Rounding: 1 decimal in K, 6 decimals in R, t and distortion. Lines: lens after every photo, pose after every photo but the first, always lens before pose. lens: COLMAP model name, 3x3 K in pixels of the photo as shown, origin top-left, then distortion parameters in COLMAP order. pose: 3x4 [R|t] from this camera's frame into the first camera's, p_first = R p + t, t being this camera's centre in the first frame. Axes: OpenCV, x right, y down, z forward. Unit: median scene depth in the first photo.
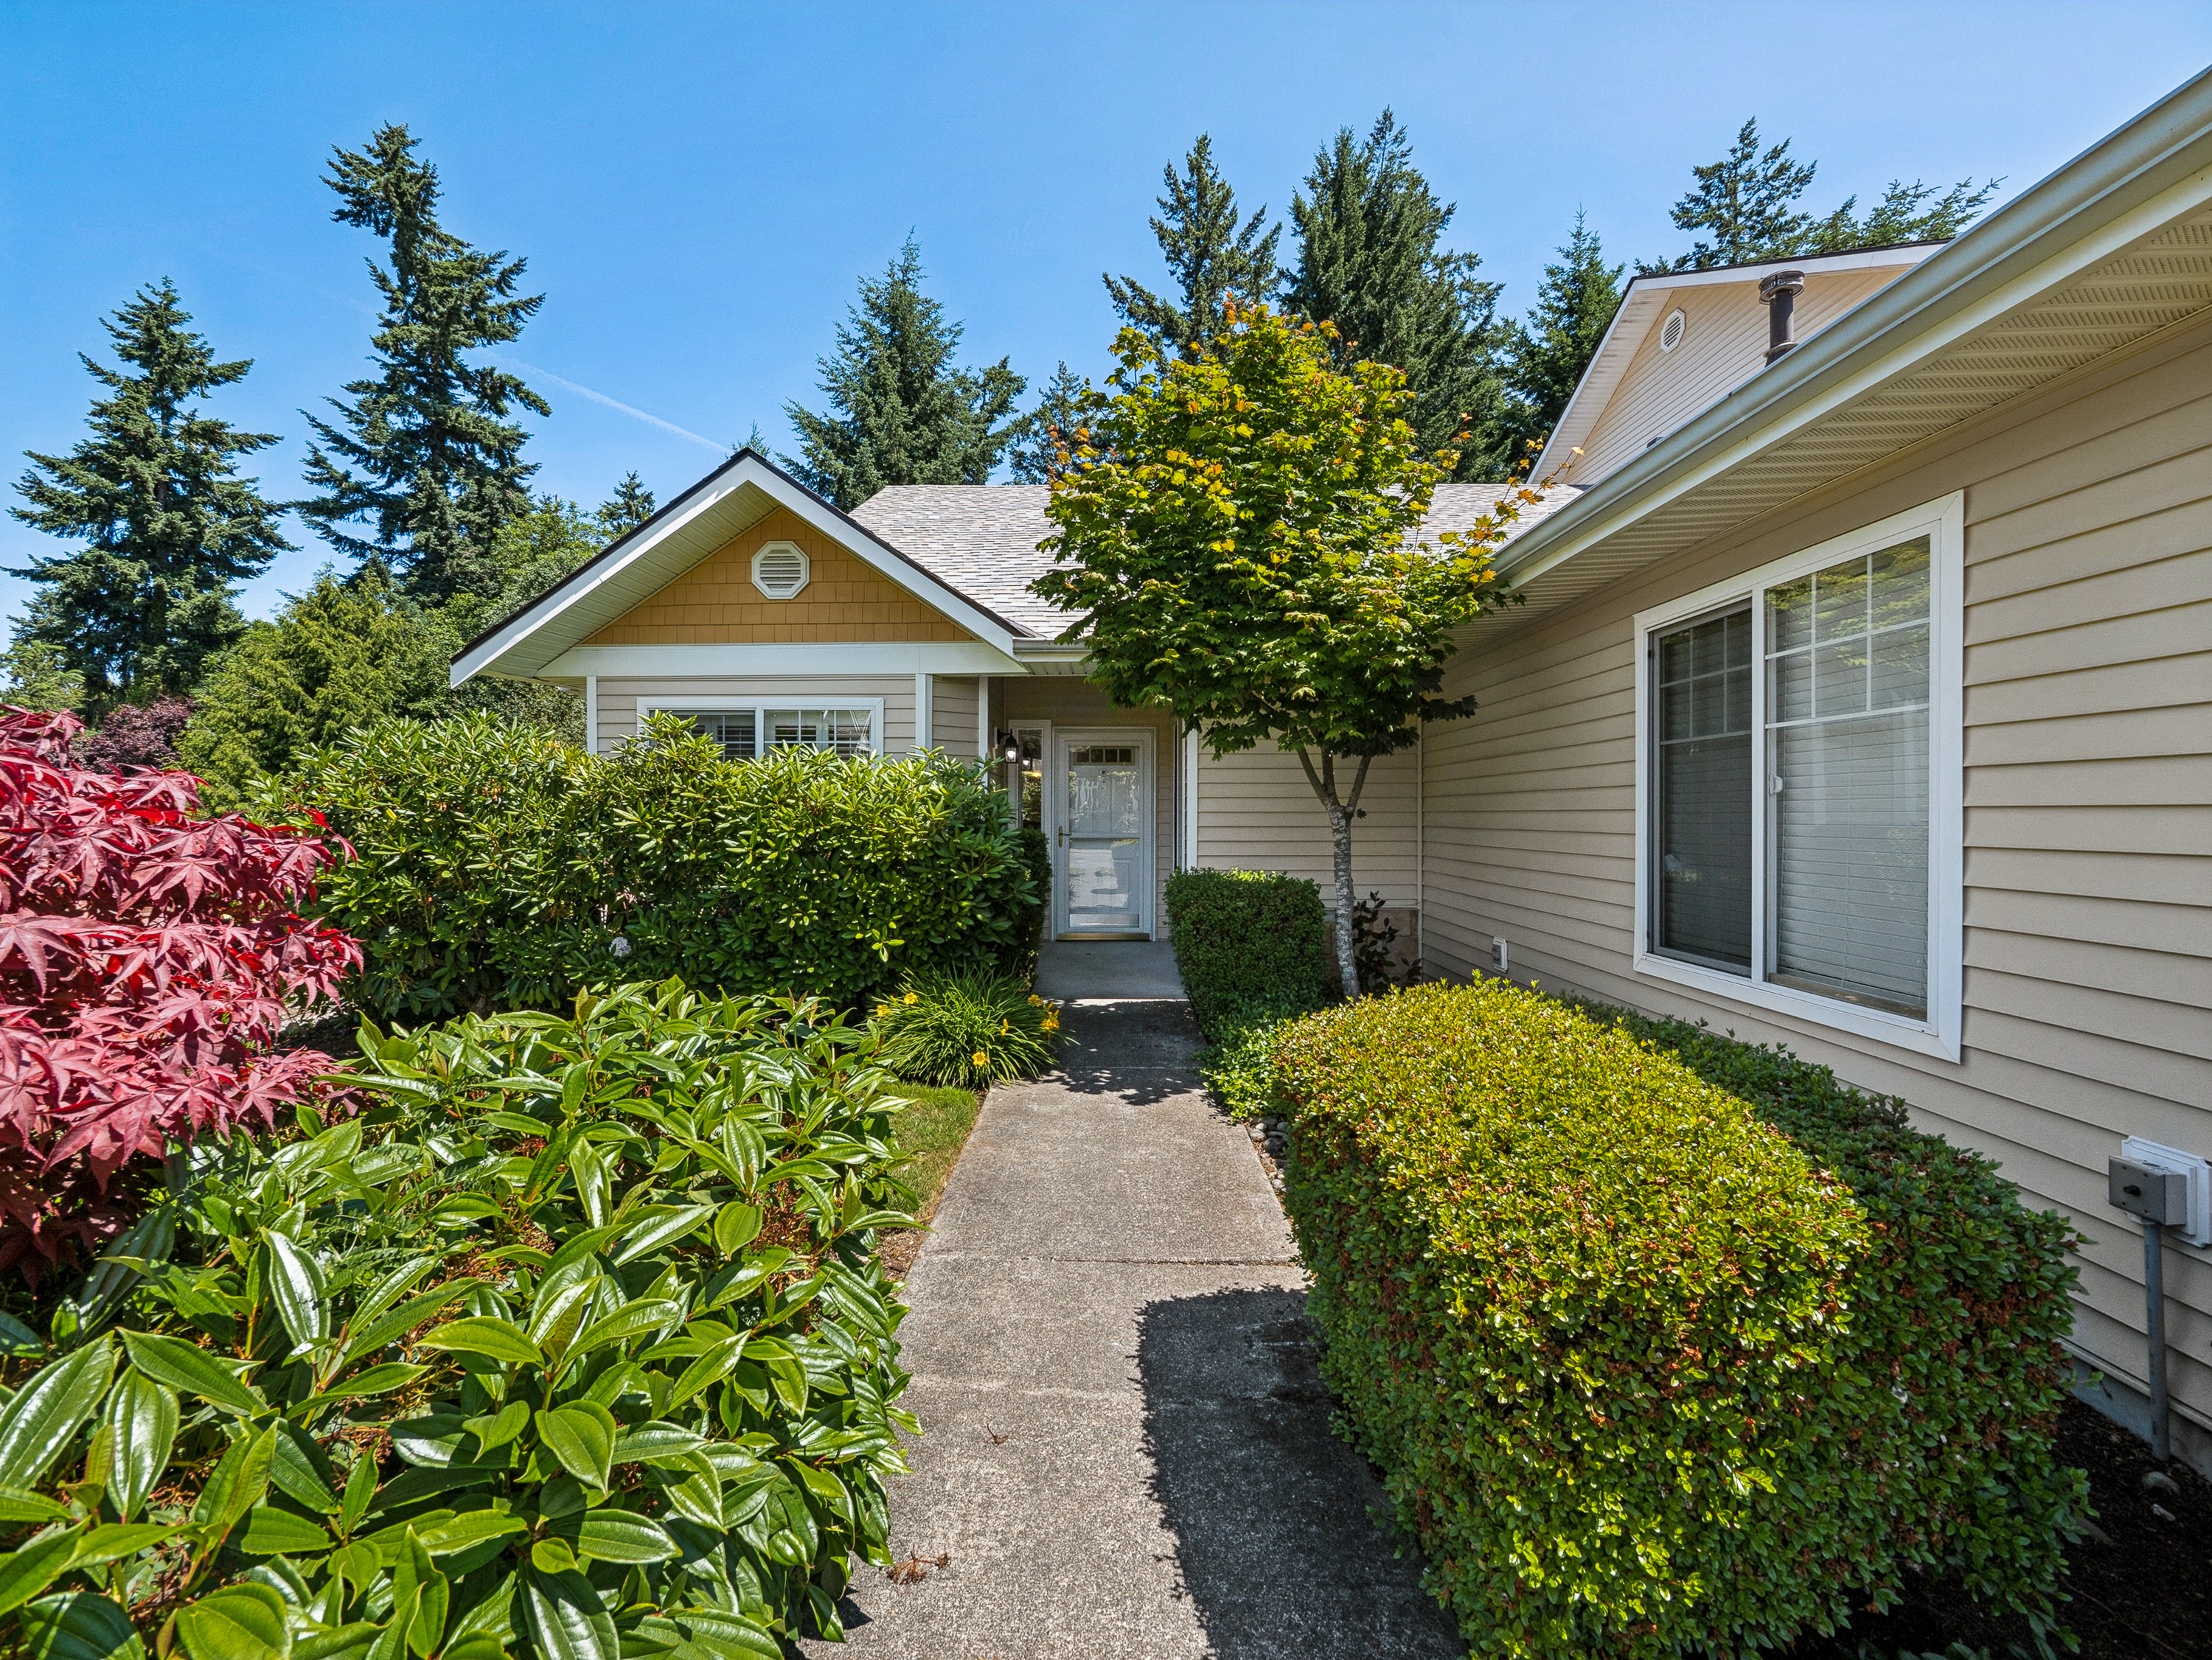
lens RADIAL K [[933.3, 0, 1097.6], [0, 933.3, 822.1], [0, 0, 1]] dist [-0.008339, 0.001231]
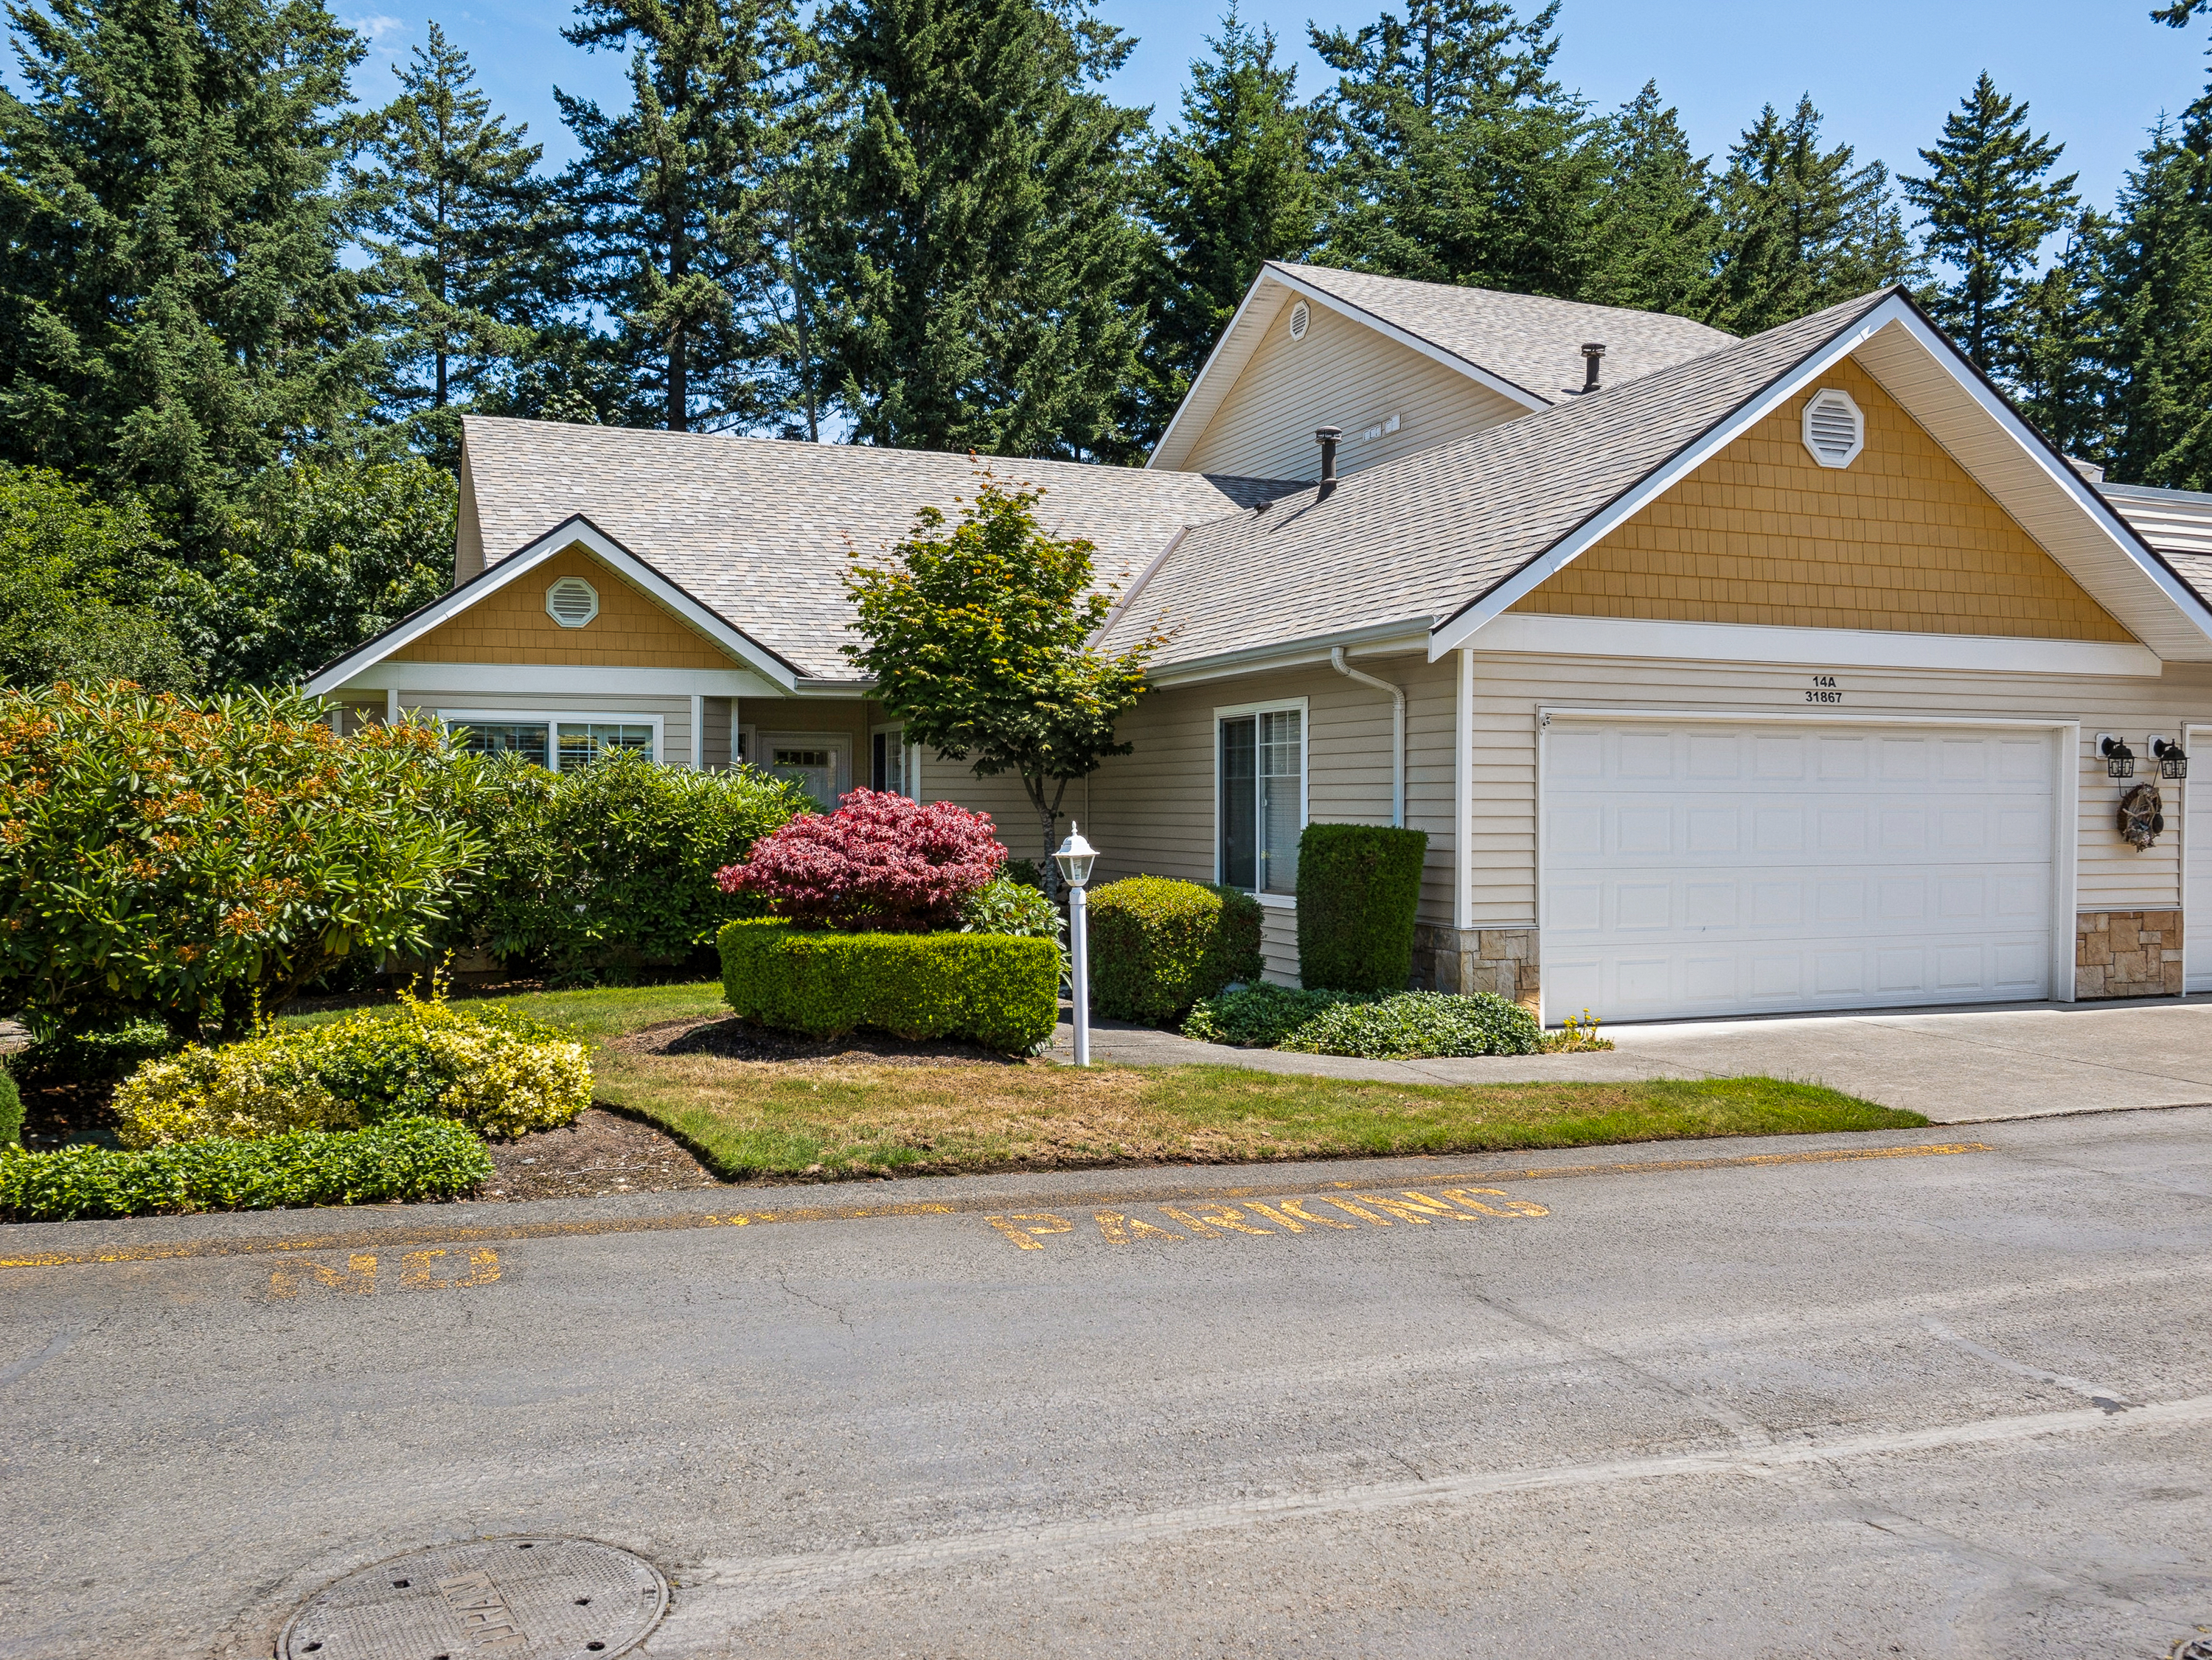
lens RADIAL K [[1804.1, 0, 1106.0], [0, 1804.1, 830.0], [0, 0, 1]] dist [0.003194, 0.001098]
pose [[0.922555, -0.003940, 0.385845, -0.594160], [0.001556, 0.999978, 0.006490, -0.001952], [-0.385862, -0.005388, 0.922541, -1.316723]]
